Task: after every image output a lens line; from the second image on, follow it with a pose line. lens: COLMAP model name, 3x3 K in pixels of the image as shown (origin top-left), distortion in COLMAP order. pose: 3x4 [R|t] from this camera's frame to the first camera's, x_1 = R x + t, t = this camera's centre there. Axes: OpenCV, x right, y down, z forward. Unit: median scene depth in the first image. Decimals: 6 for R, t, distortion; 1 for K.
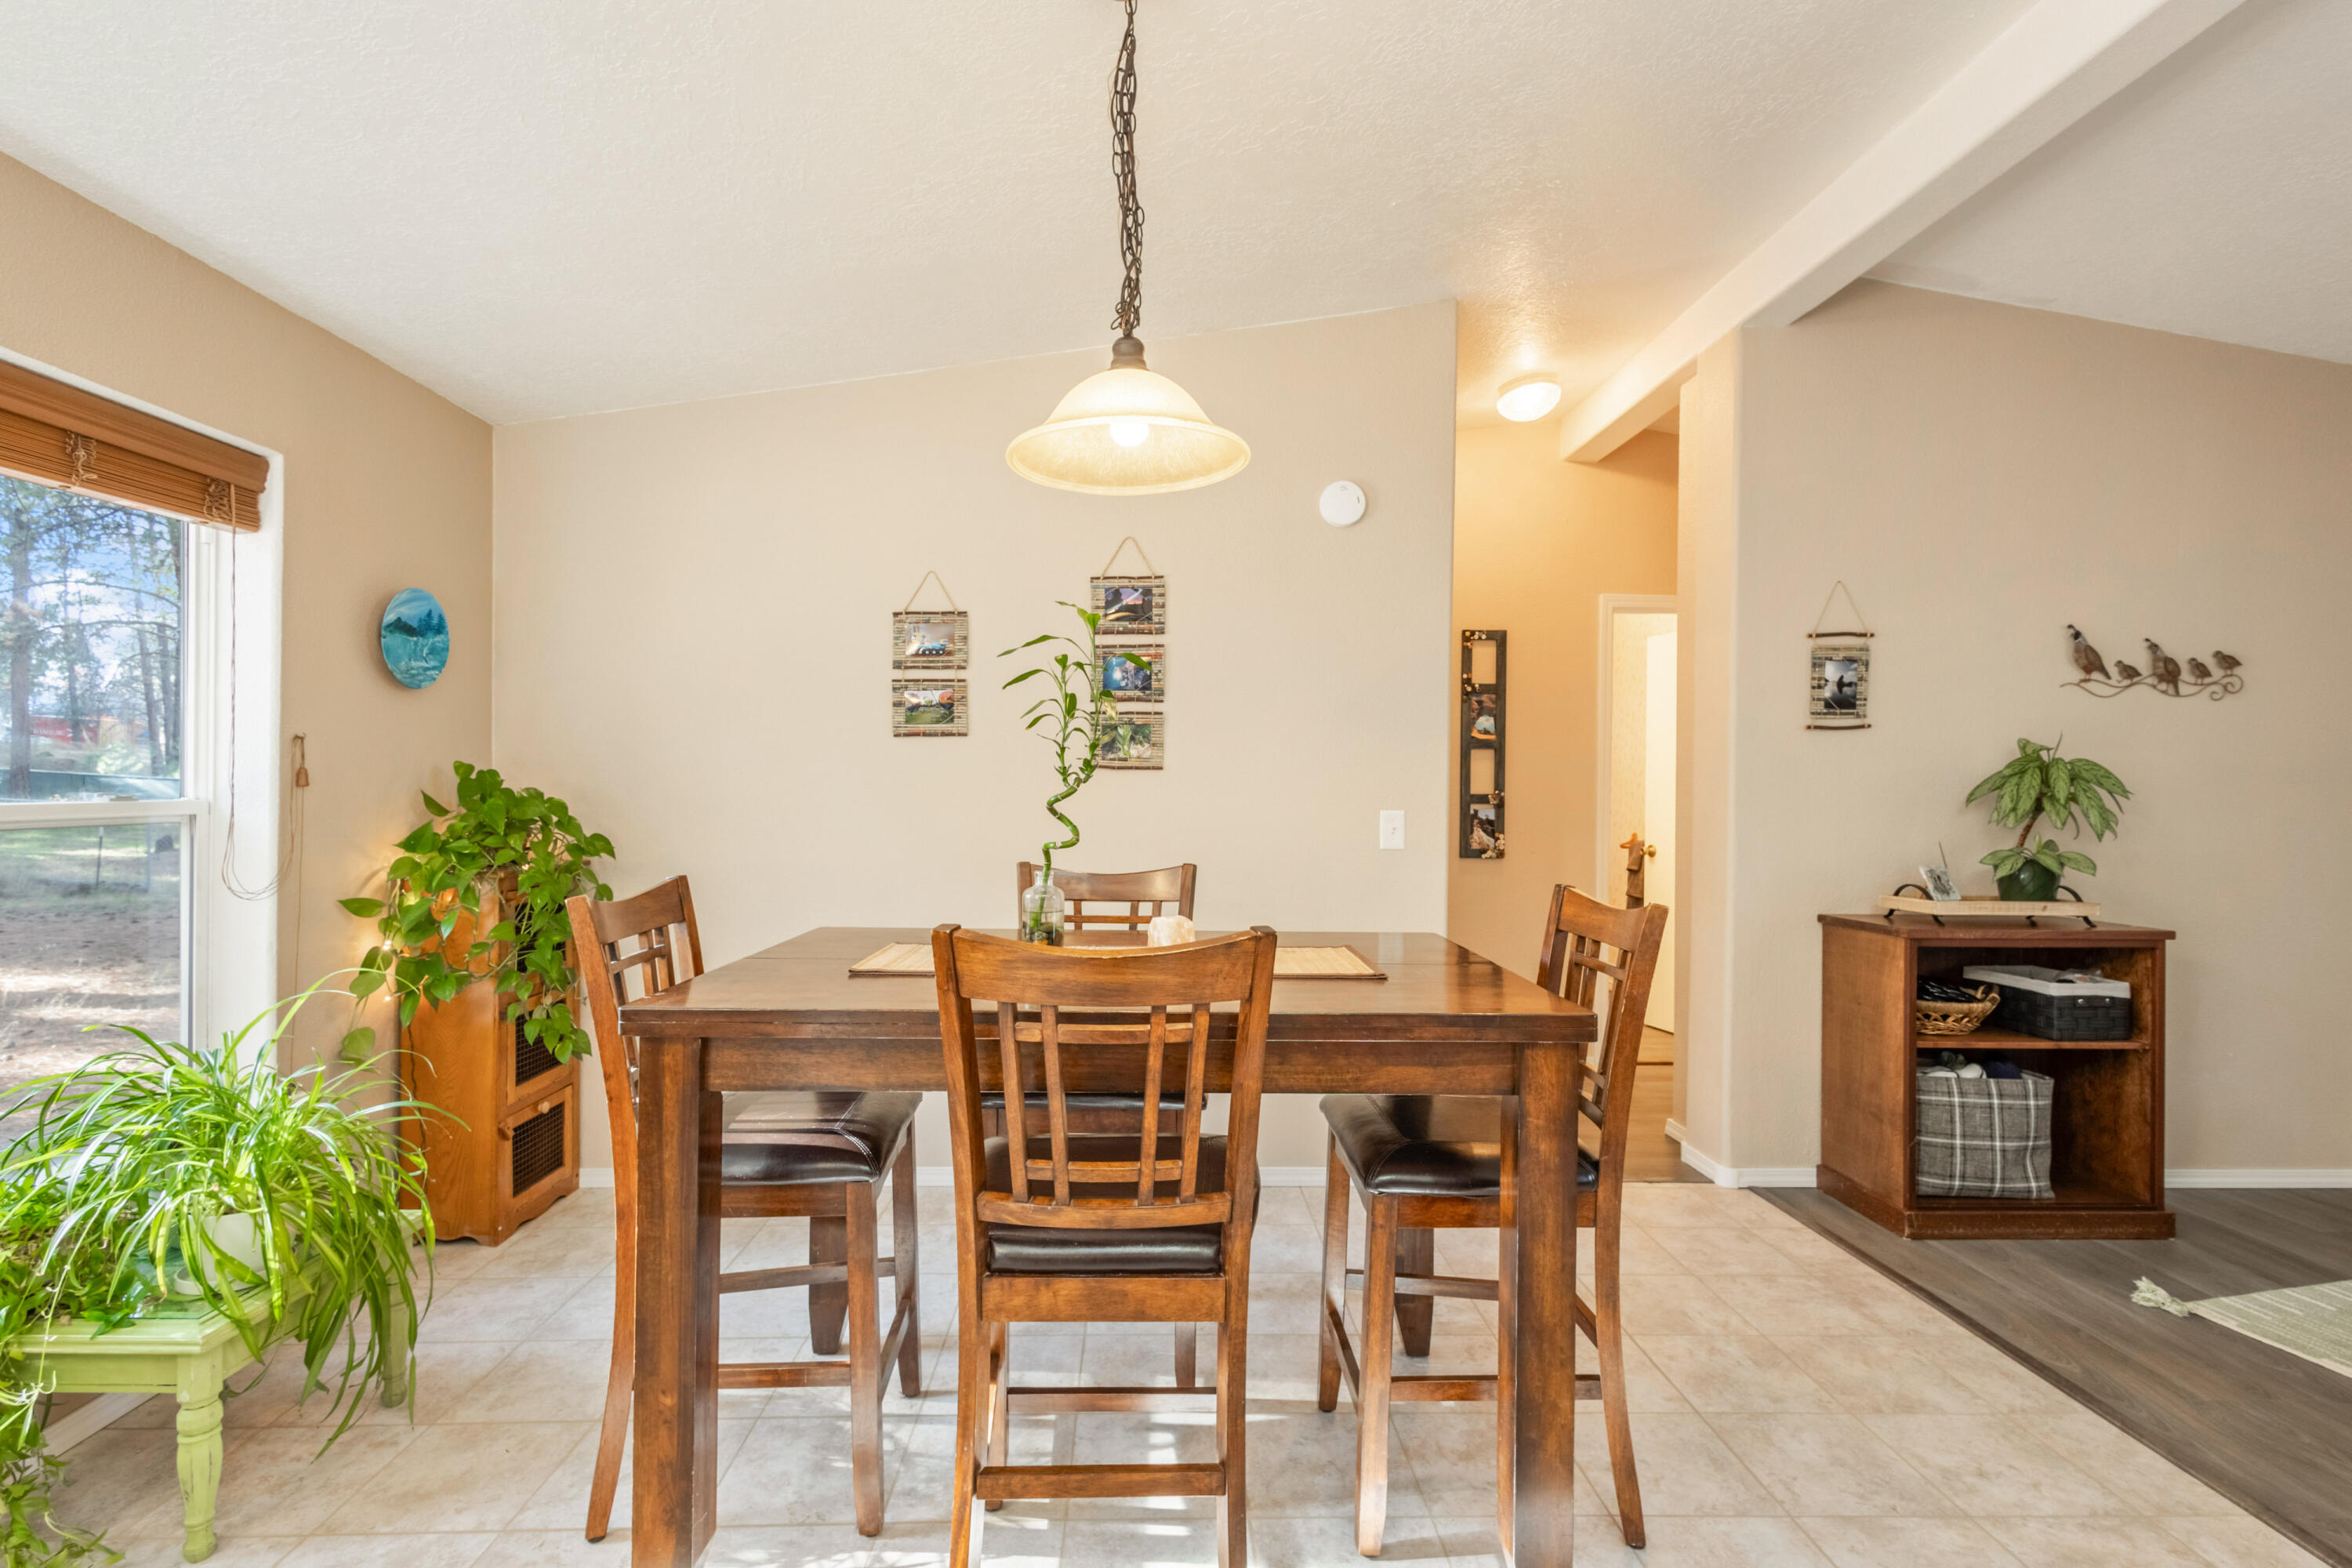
lens RADIAL K [[1073.5, 0, 1177.9], [0, 1073.5, 787.7], [0, 0, 1]] dist [0.000735, -0.000100]
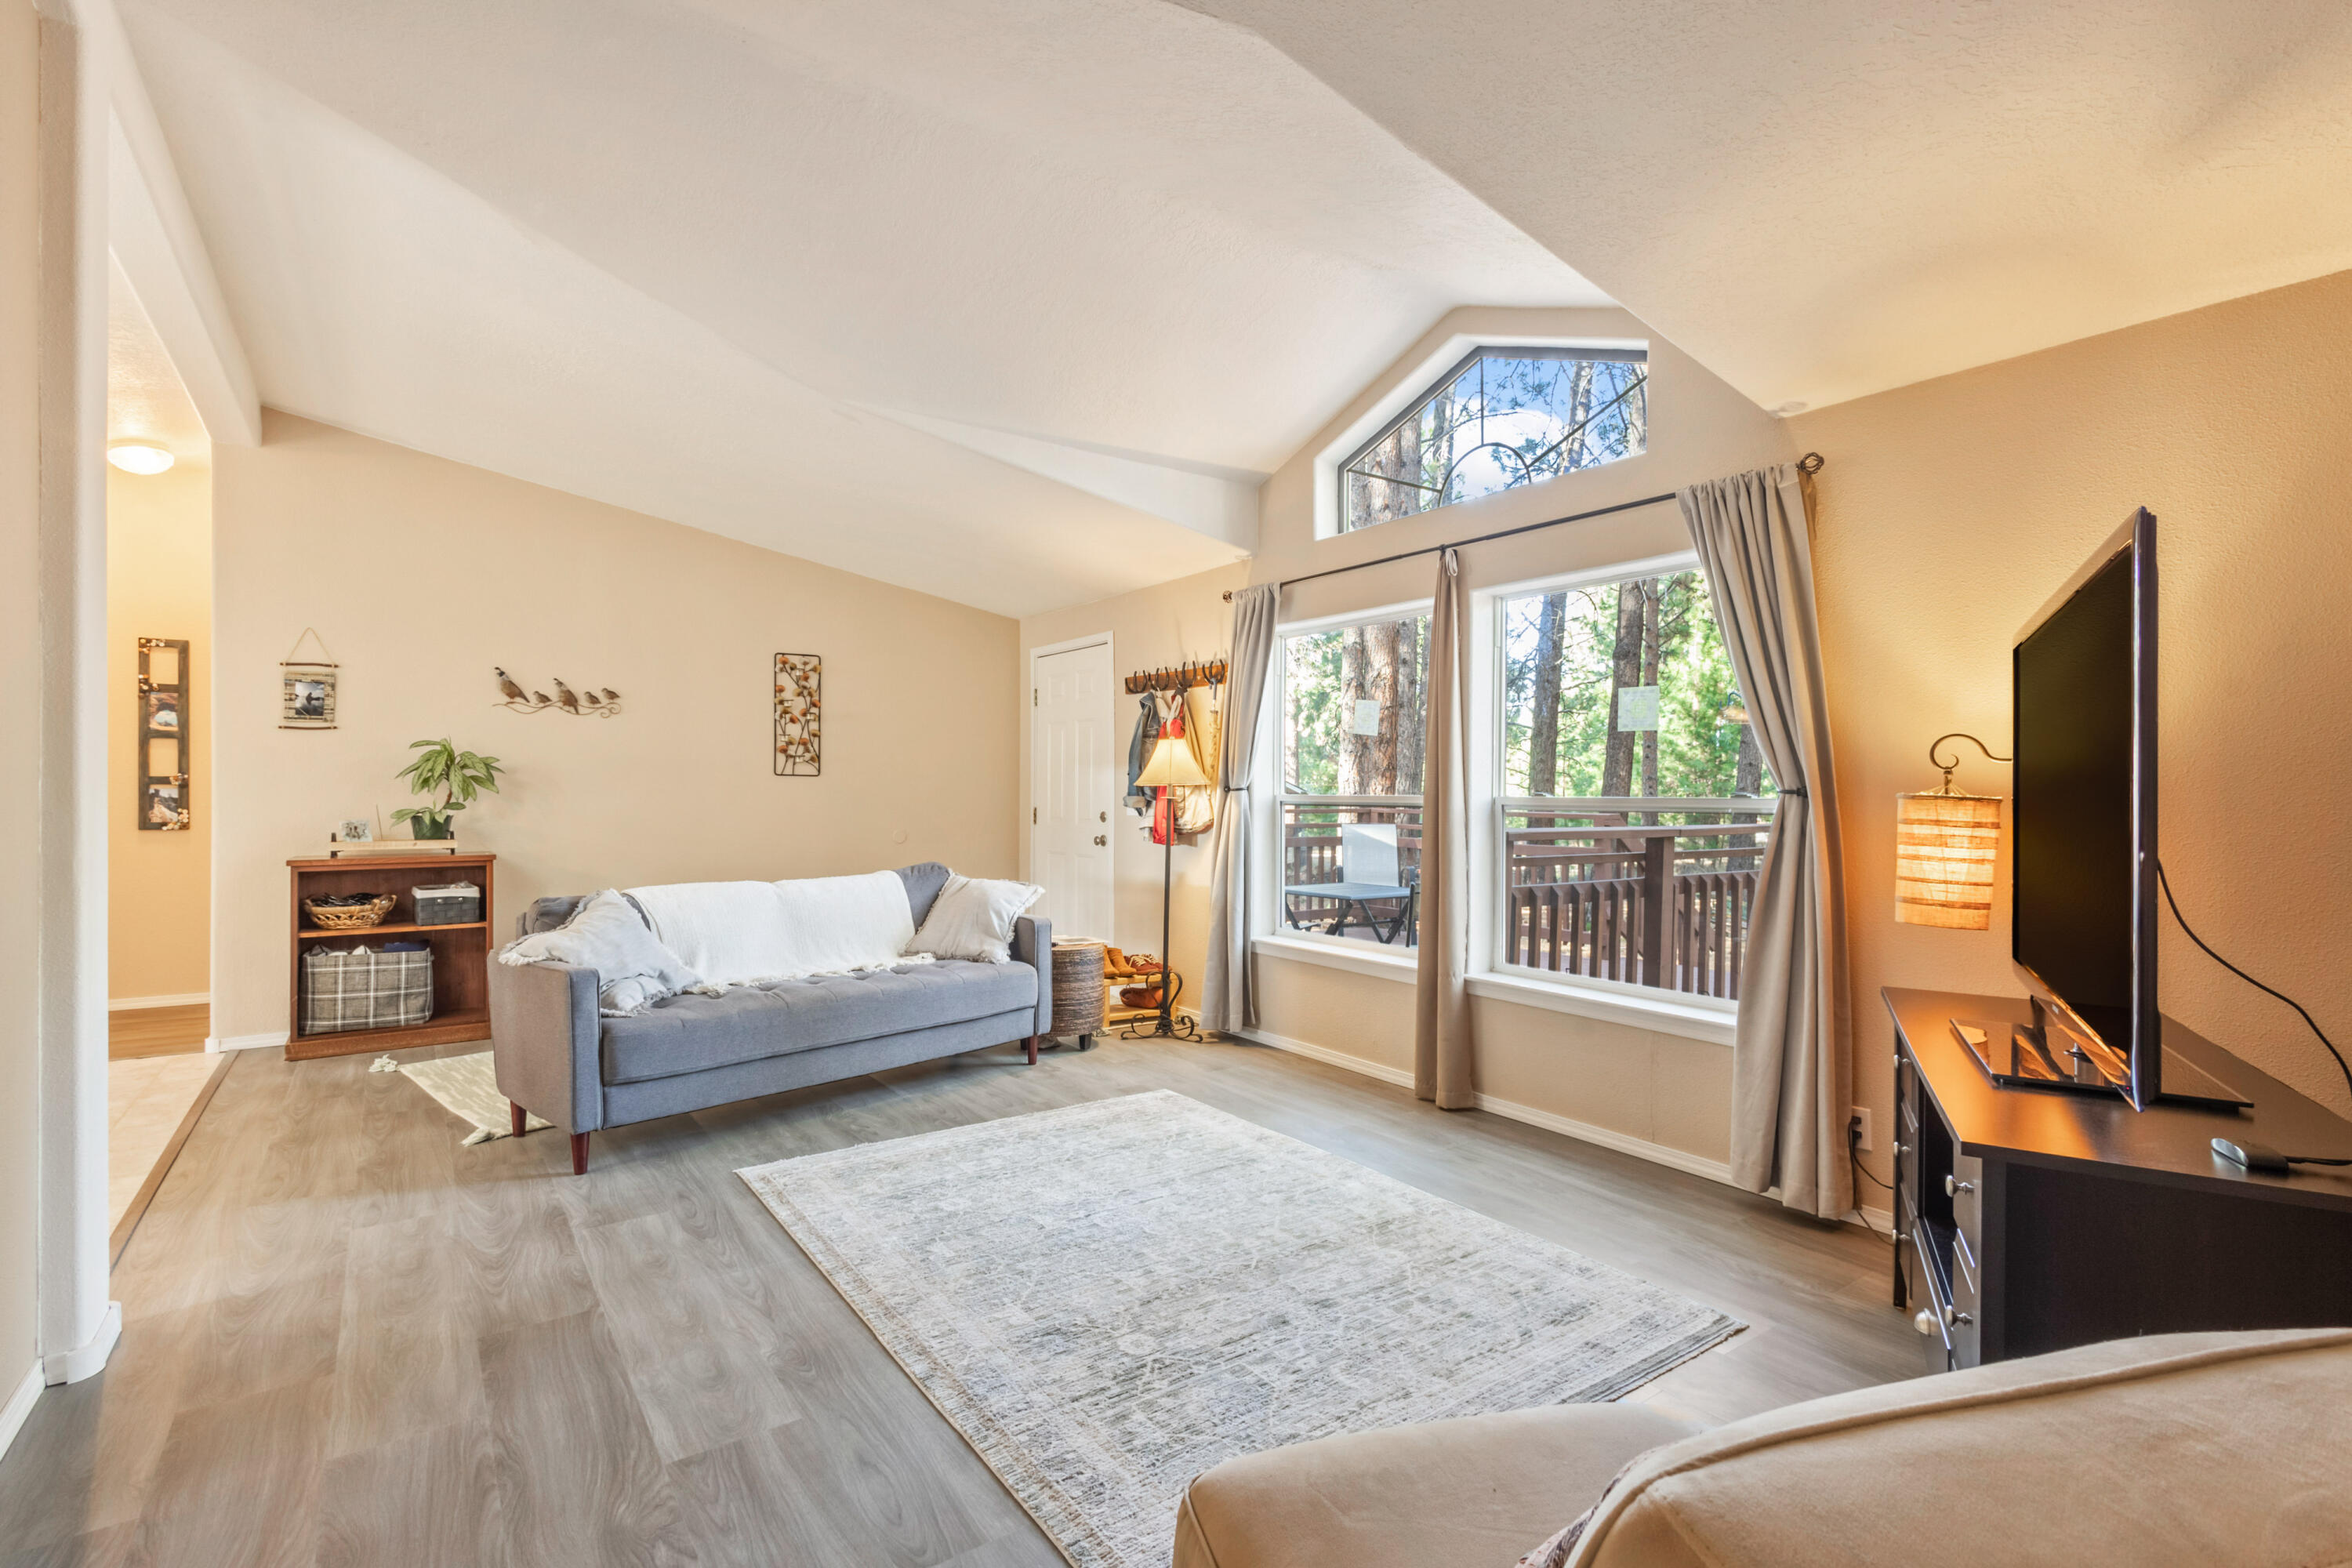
lens RADIAL K [[1073.5, 0, 1174.6], [0, 1073.5, 784.5], [0, 0, 1]] dist [0.000735, -0.000100]
pose [[0.829673, -0.002708, 0.558243, 0.775678], [0.000871, 0.999993, 0.003556, 0.016731], [-0.558249, -0.002464, 0.829670, -0.874579]]
